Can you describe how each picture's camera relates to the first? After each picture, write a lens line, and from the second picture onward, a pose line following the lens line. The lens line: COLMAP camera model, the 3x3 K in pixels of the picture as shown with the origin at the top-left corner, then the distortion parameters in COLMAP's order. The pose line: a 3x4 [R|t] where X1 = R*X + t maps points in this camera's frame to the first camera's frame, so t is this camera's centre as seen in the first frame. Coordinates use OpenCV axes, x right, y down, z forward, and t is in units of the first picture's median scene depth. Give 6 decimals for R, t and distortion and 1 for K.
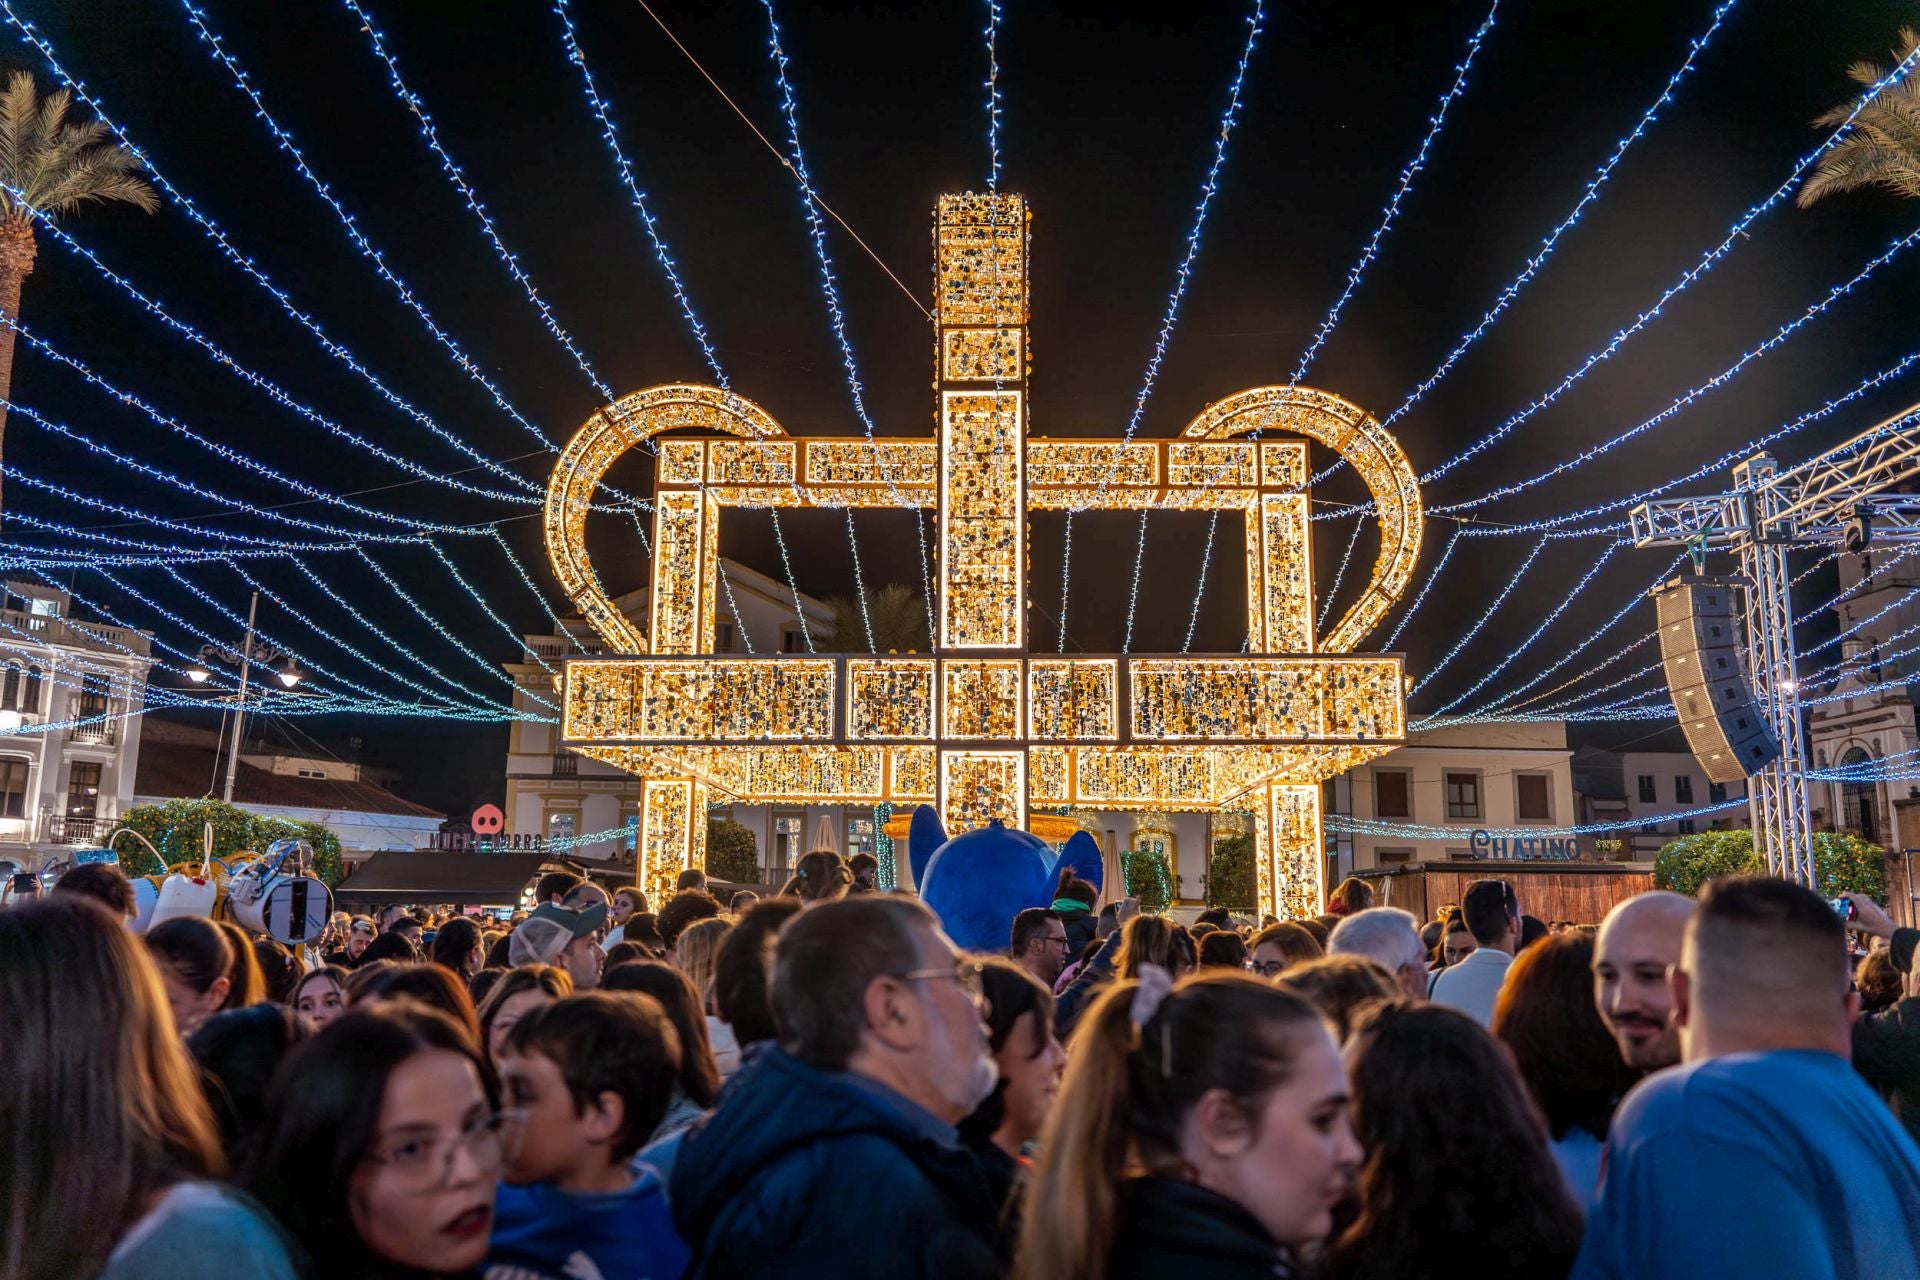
lens RADIAL K [[1470.4, 0, 963.9], [0, 1470.4, 638.9], [0, 0, 1]] dist [-0.007915, -0.006948]
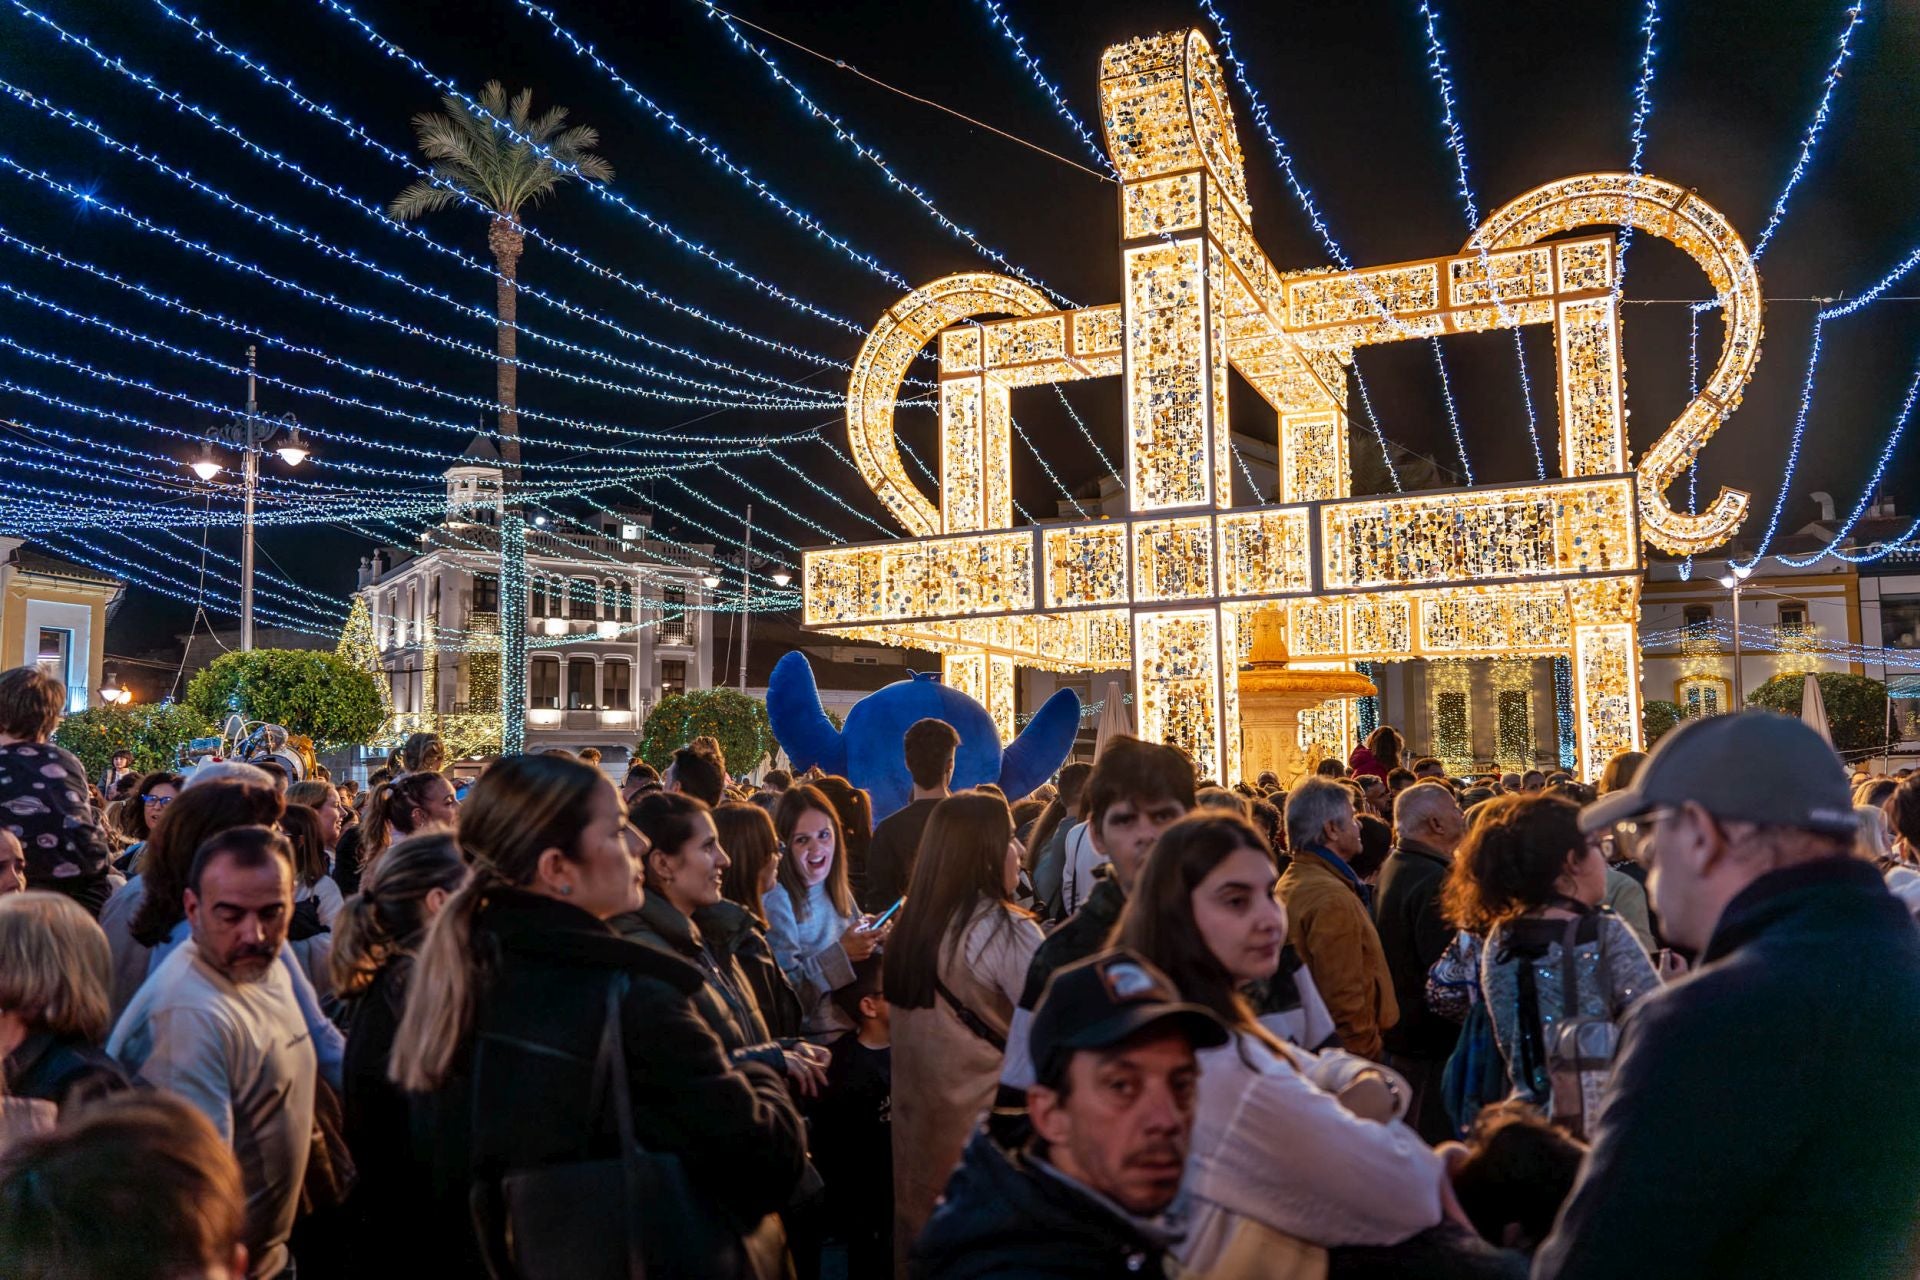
lens RADIAL K [[1470.4, 0, 963.9], [0, 1470.4, 638.9], [0, 0, 1]] dist [-0.007915, -0.006948]
pose [[0.921302, -0.054603, -0.384995, 0.201613], [0.089050, 0.993407, 0.072205, 0.007792], [0.378514, -0.100806, 0.920090, 0.020472]]
